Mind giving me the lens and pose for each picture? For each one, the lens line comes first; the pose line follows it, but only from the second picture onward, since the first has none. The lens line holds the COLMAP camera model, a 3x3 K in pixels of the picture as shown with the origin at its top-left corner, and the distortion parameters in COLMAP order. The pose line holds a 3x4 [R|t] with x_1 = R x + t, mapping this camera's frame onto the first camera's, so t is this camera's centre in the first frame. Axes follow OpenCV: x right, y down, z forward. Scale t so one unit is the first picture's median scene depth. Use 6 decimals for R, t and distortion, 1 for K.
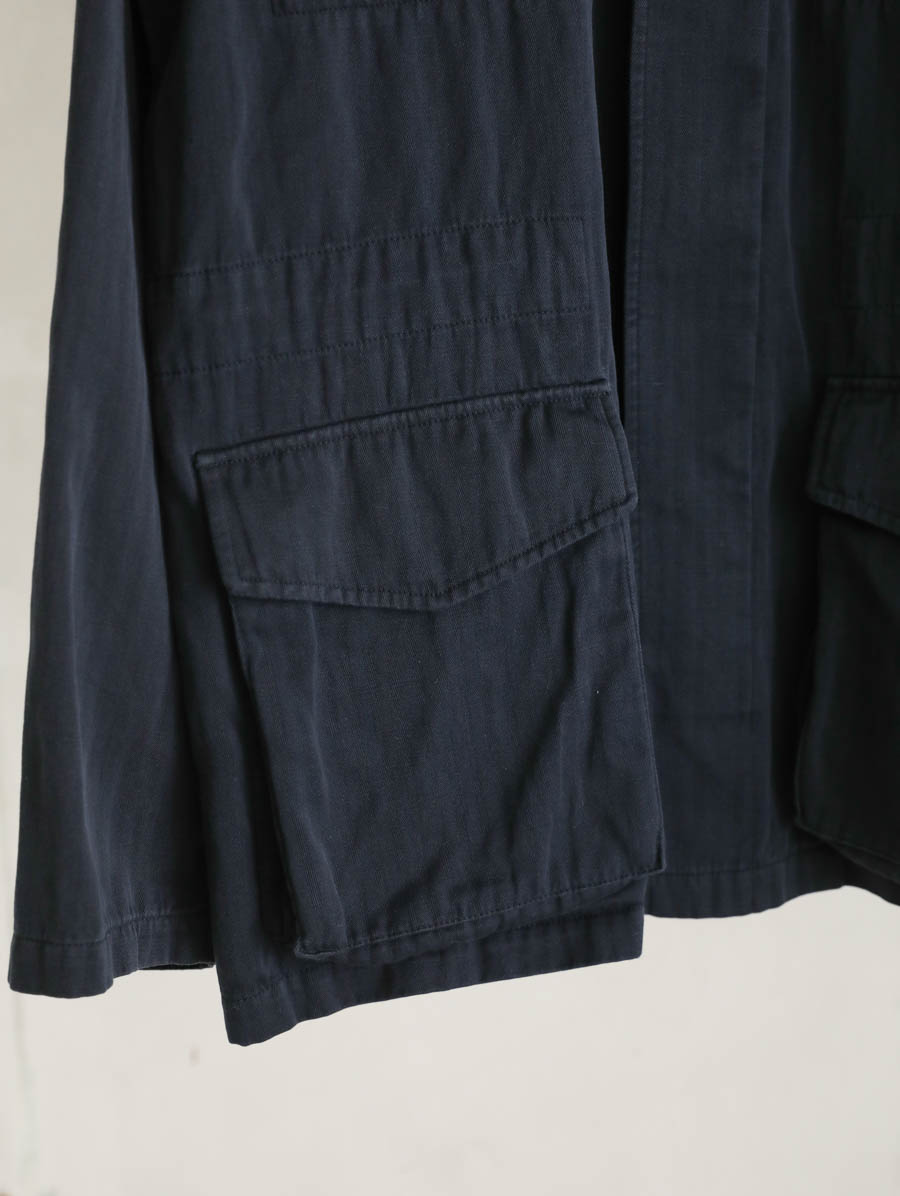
lens RADIAL K [[1795.9, 0, 450.0], [0, 1795.9, 598.0], [0, 0, 1]] dist [0.013250, 0.069008]
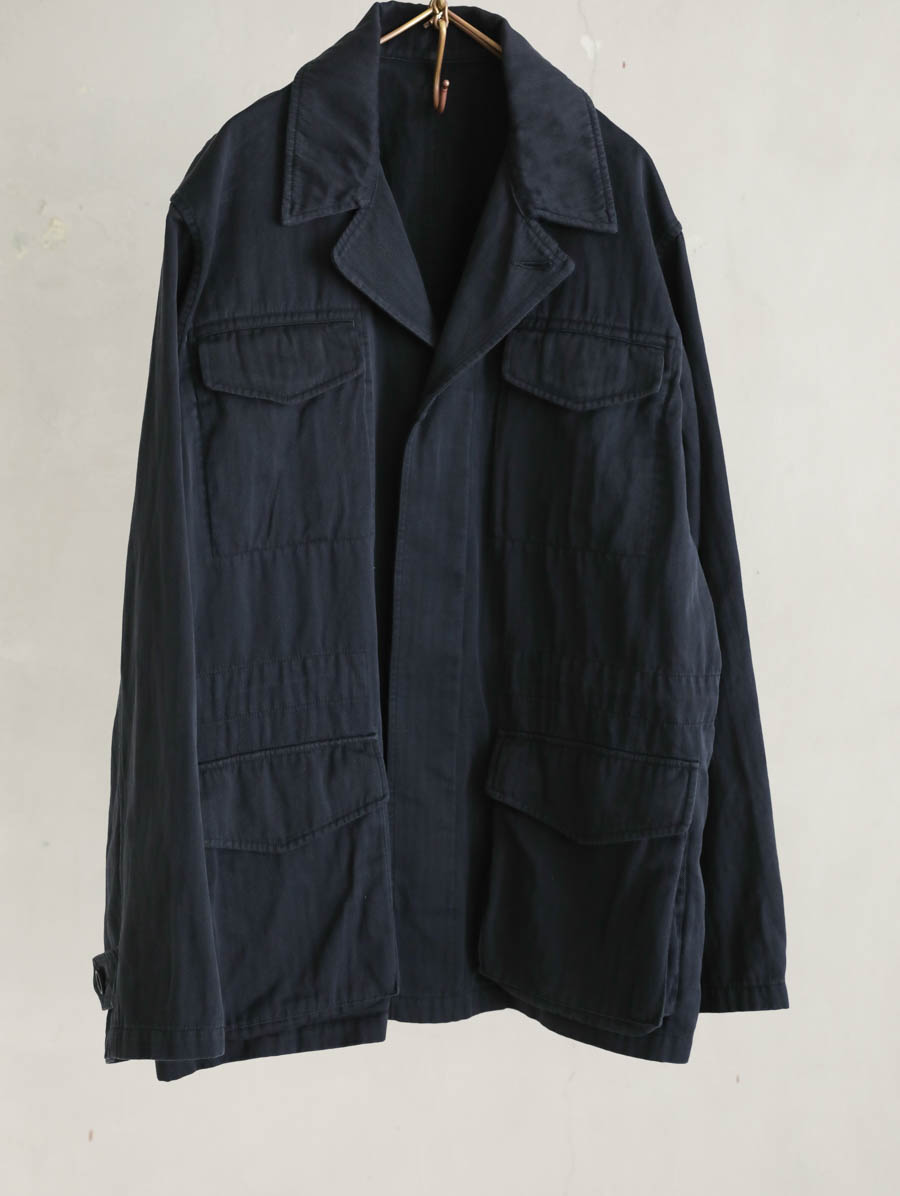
lens RADIAL K [[1838.9, 0, 451.3], [0, 1838.9, 619.3], [0, 0, 1]] dist [0.025936, -0.006639]
pose [[0.996933, 0.041963, 0.066055, 0.033434], [-0.037531, 0.997050, -0.066957, -0.116182], [-0.068670, 0.064272, 0.995567, -0.976727]]
